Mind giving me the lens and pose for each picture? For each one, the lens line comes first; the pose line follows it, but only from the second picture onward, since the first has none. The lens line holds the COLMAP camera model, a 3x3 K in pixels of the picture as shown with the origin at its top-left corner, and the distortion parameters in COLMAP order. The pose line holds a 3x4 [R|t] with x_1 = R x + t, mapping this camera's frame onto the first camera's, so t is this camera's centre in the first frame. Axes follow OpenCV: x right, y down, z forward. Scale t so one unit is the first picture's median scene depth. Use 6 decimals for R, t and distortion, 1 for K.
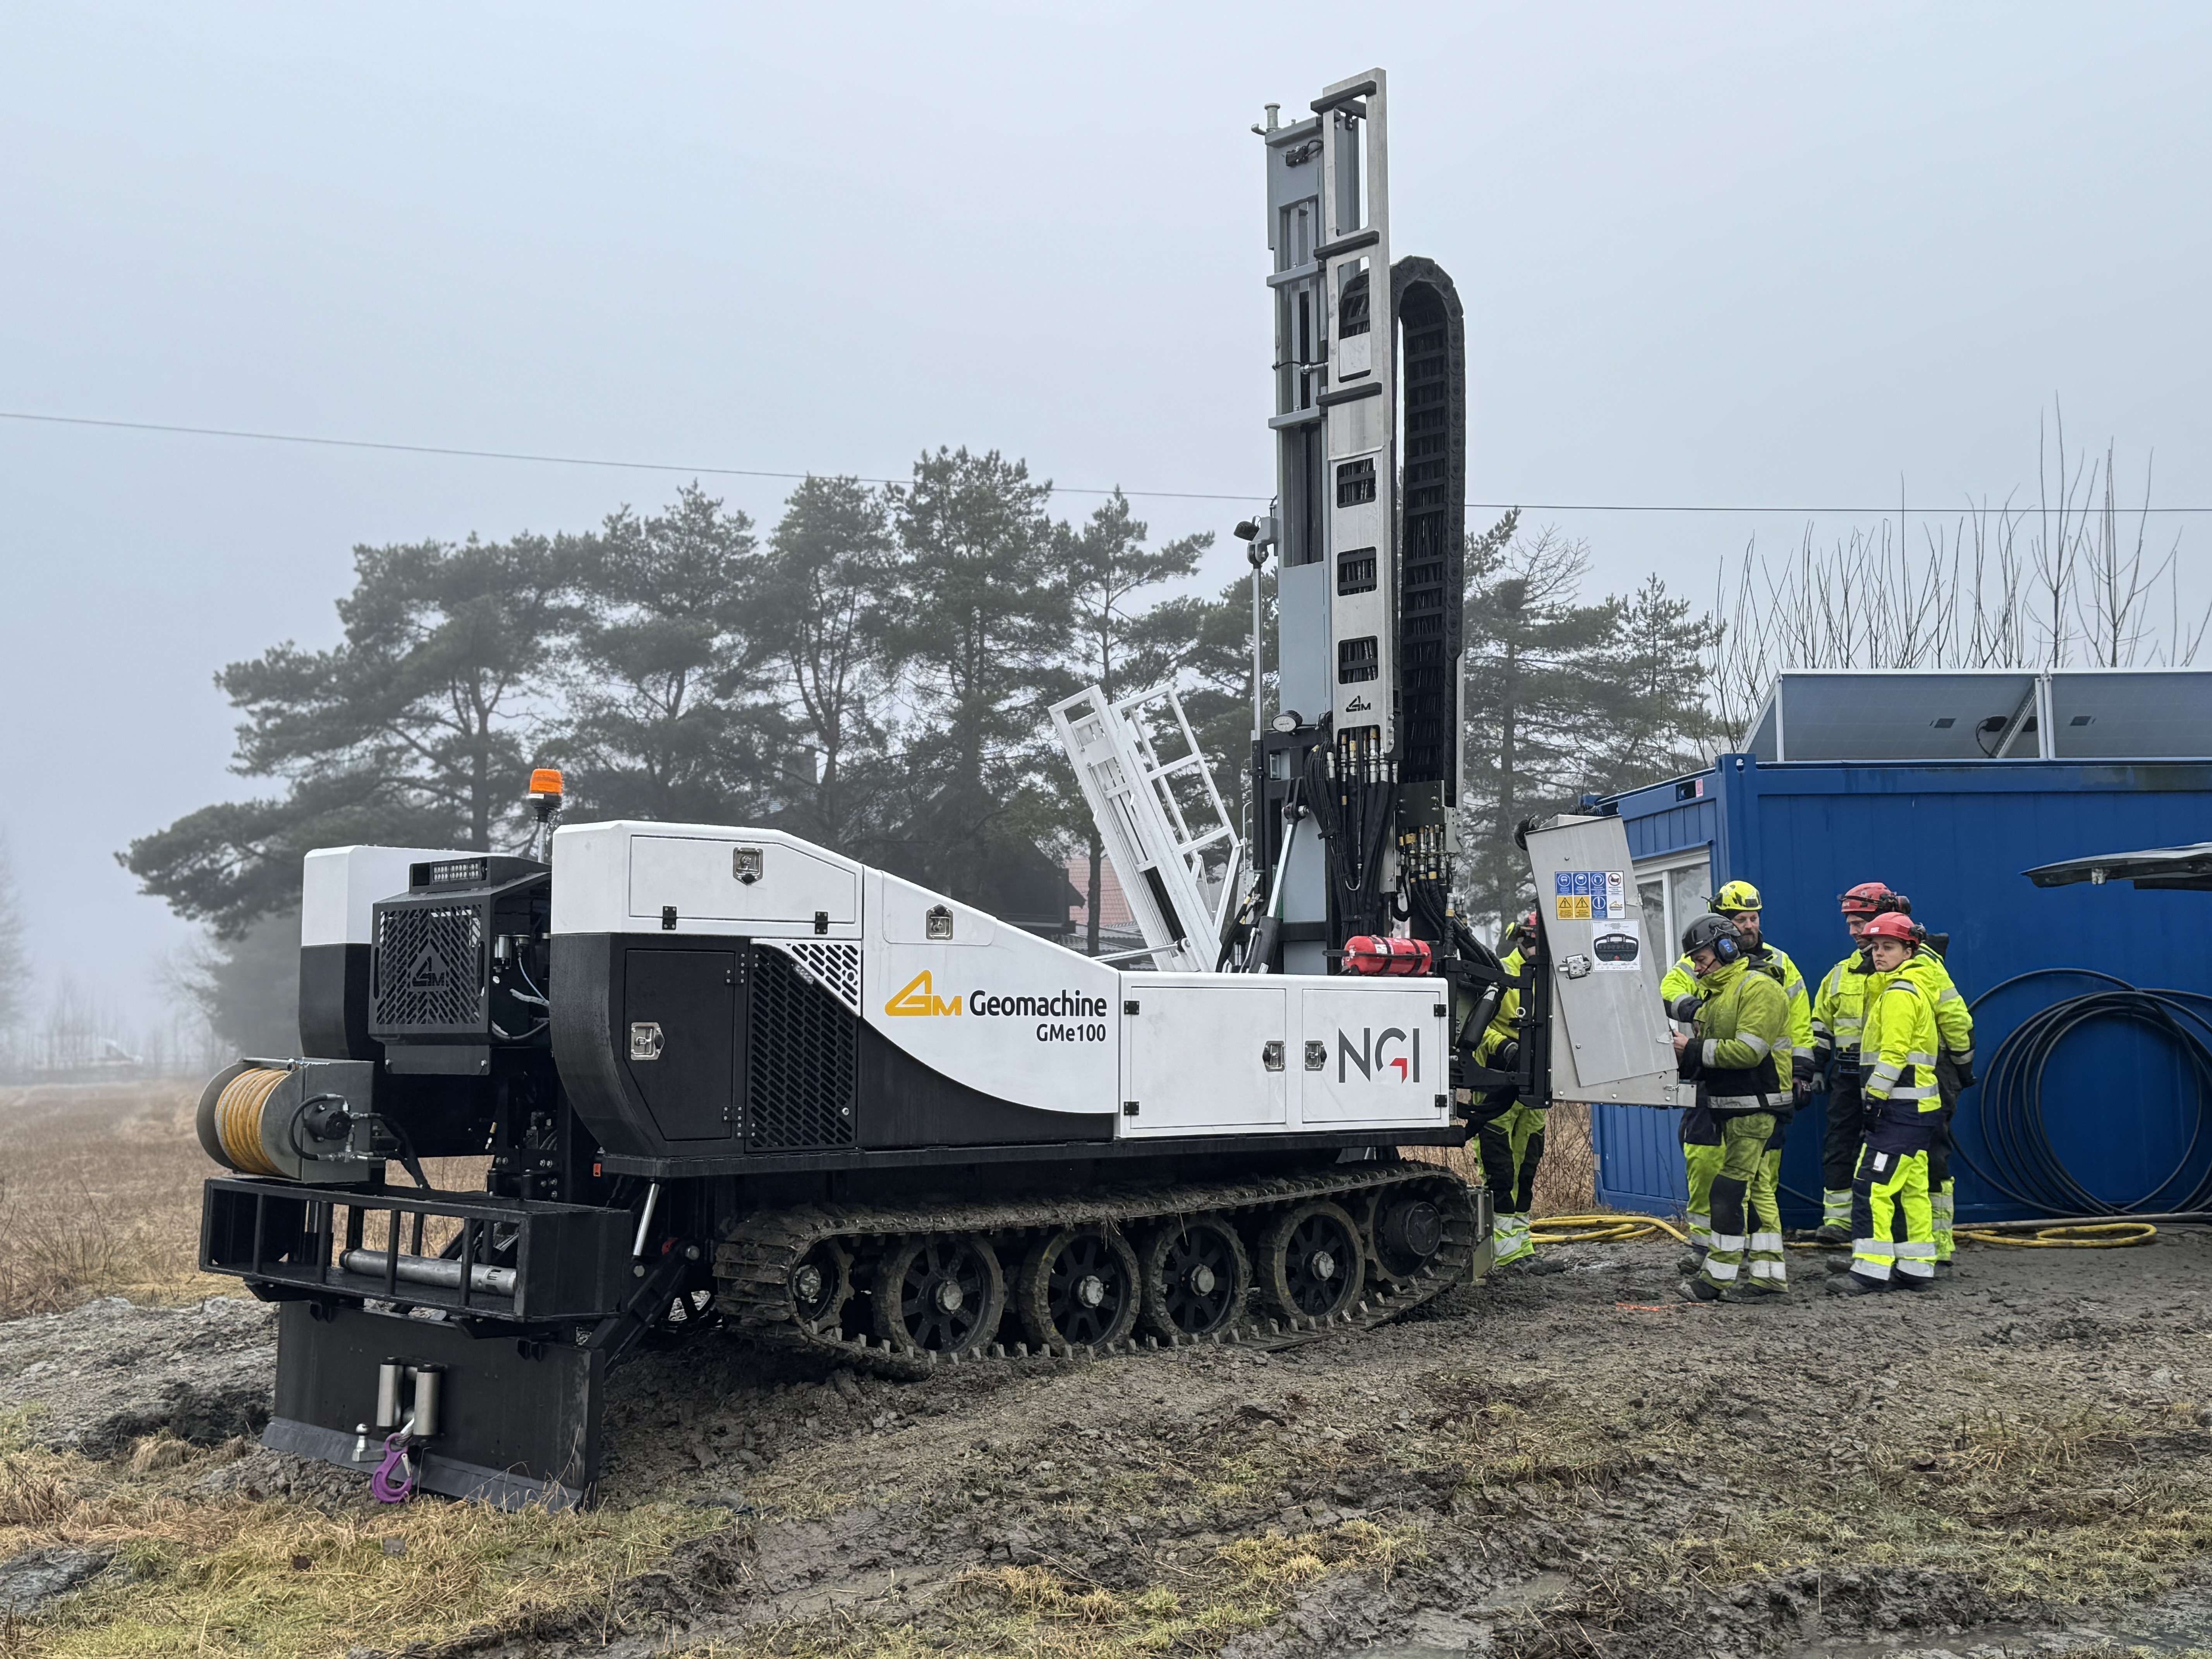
lens RADIAL K [[2669.6, 0, 1106.0], [0, 2669.6, 829.5], [0, 0, 1]] dist [0.193724, -0.429052]
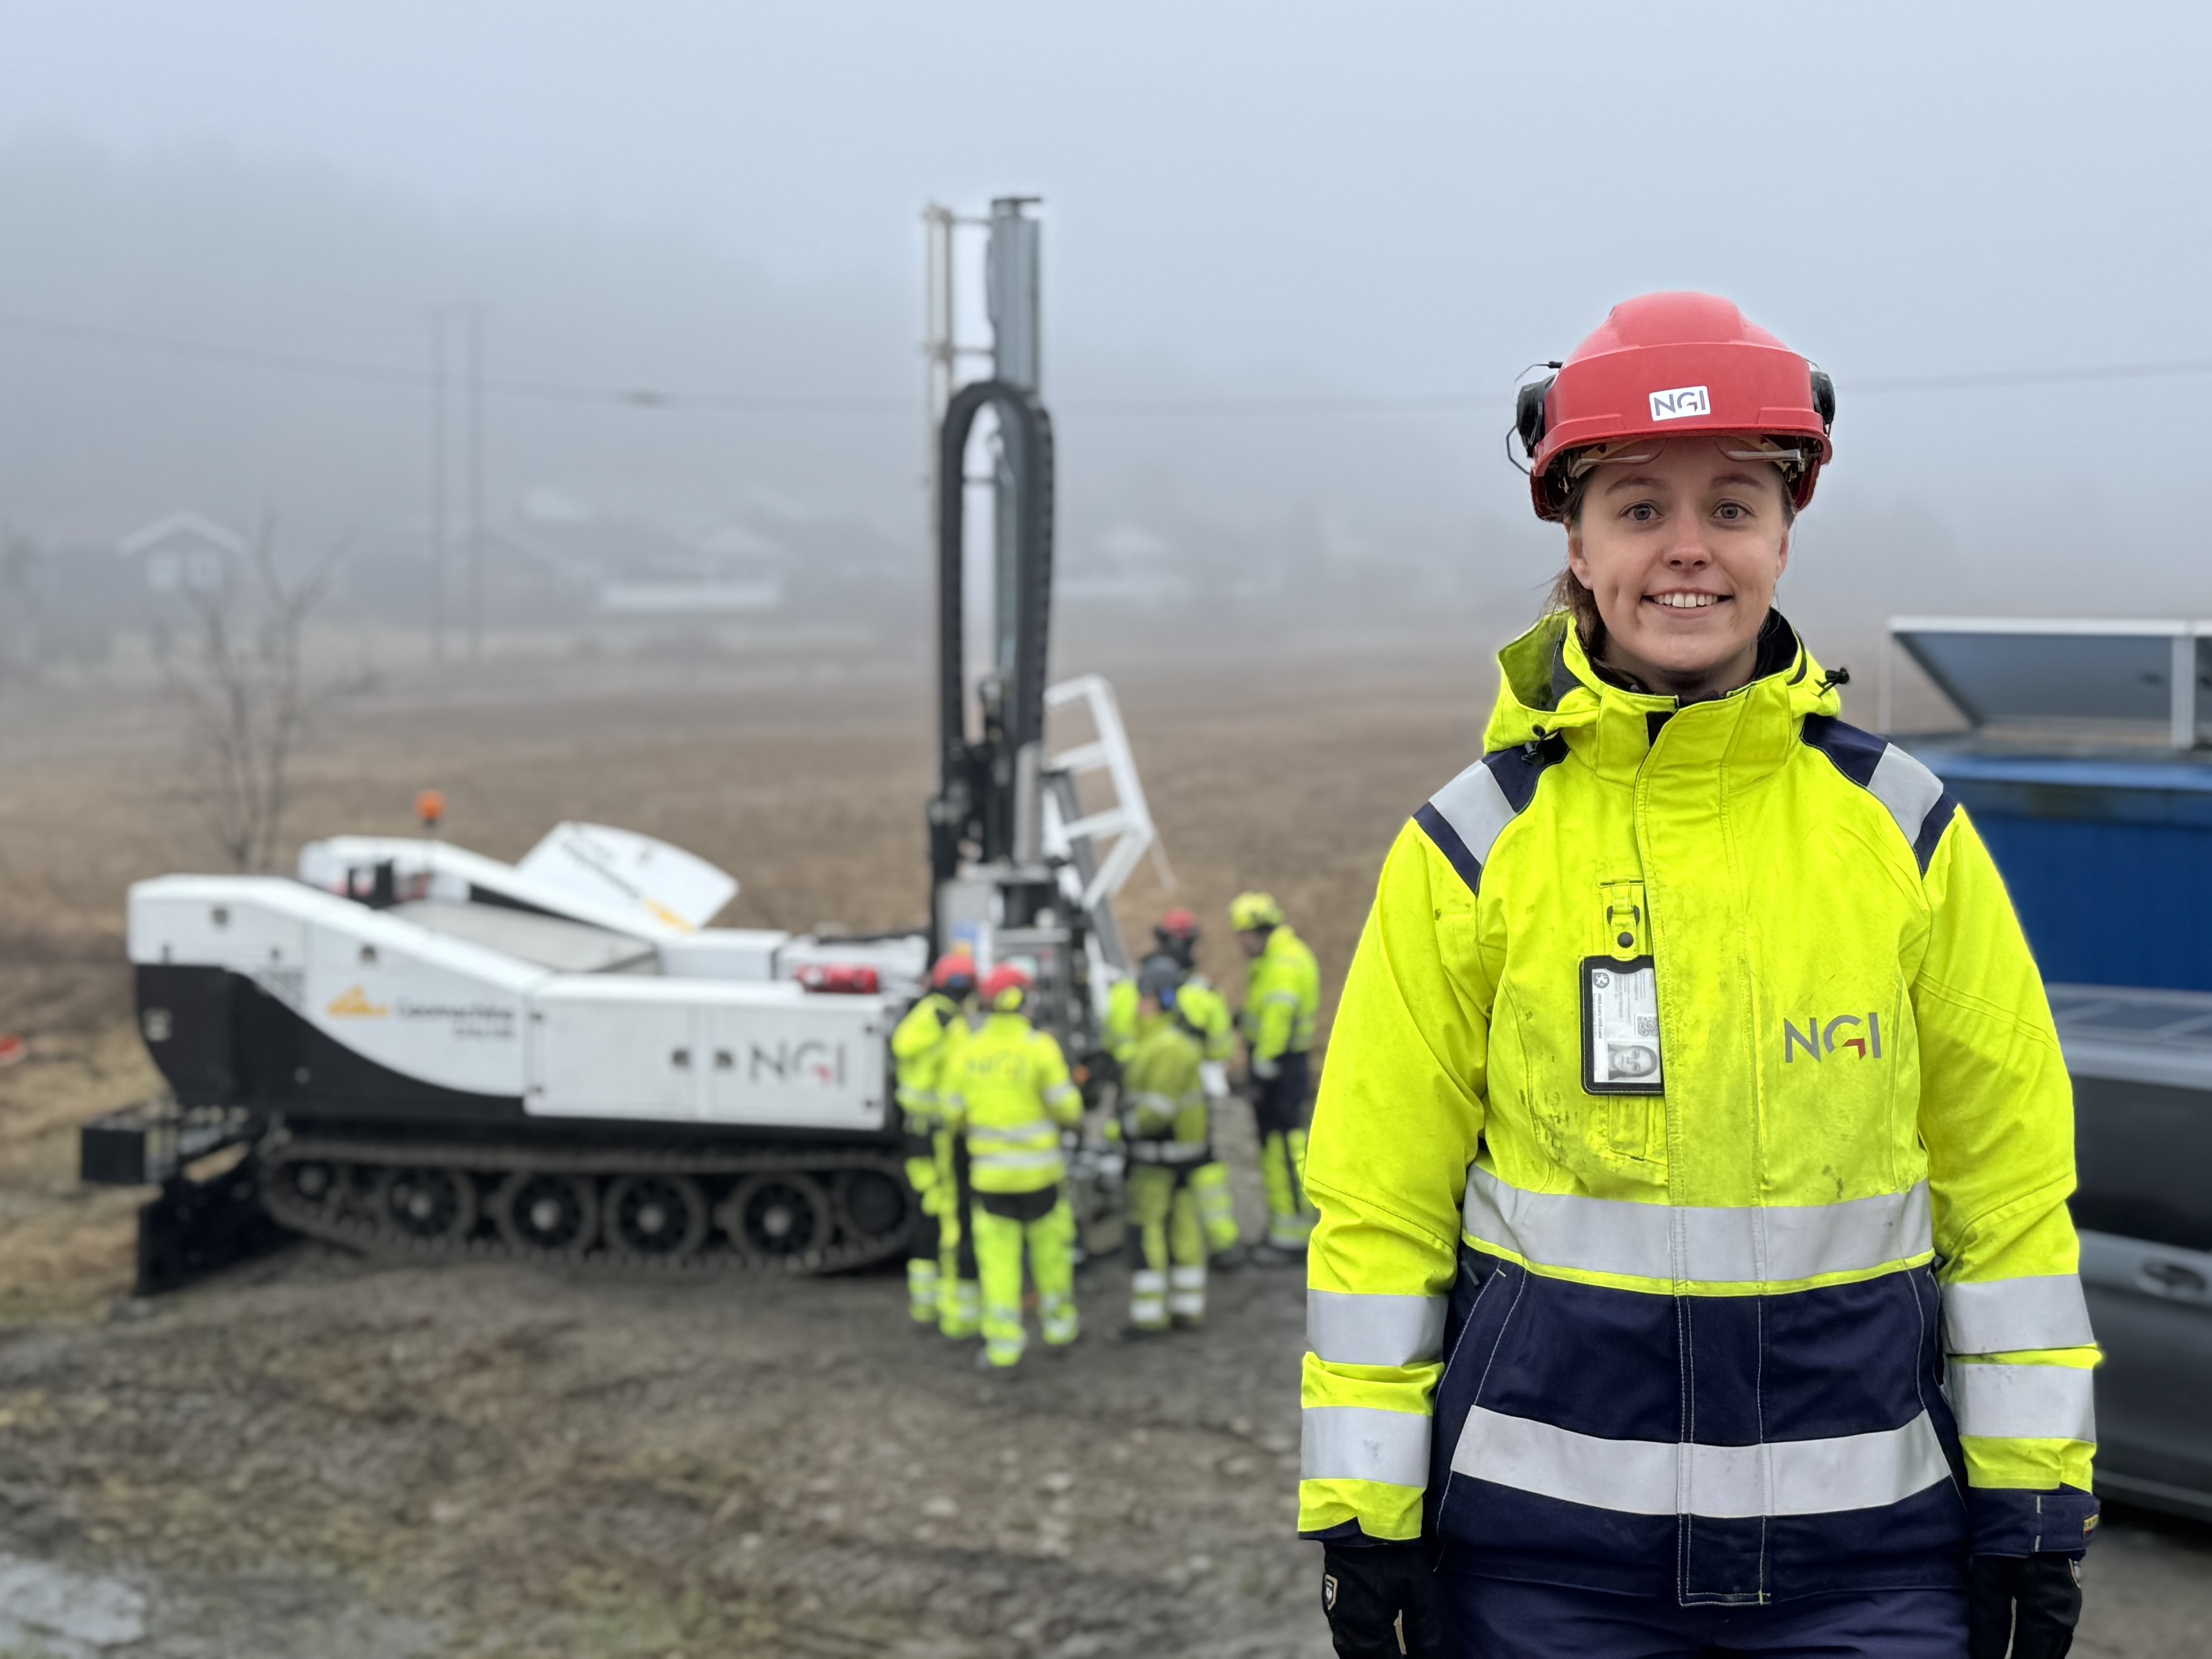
lens RADIAL K [[3247.3, 0, 1227.6], [0, 3247.3, 662.7], [0, 0, 1]] dist [0.183301, -0.445273]
pose [[0.578617, 0.045897, -0.814307, 1.401510], [0.054946, 0.993953, 0.095065, -0.225689], [0.813747, -0.099749, 0.572596, 0.312199]]
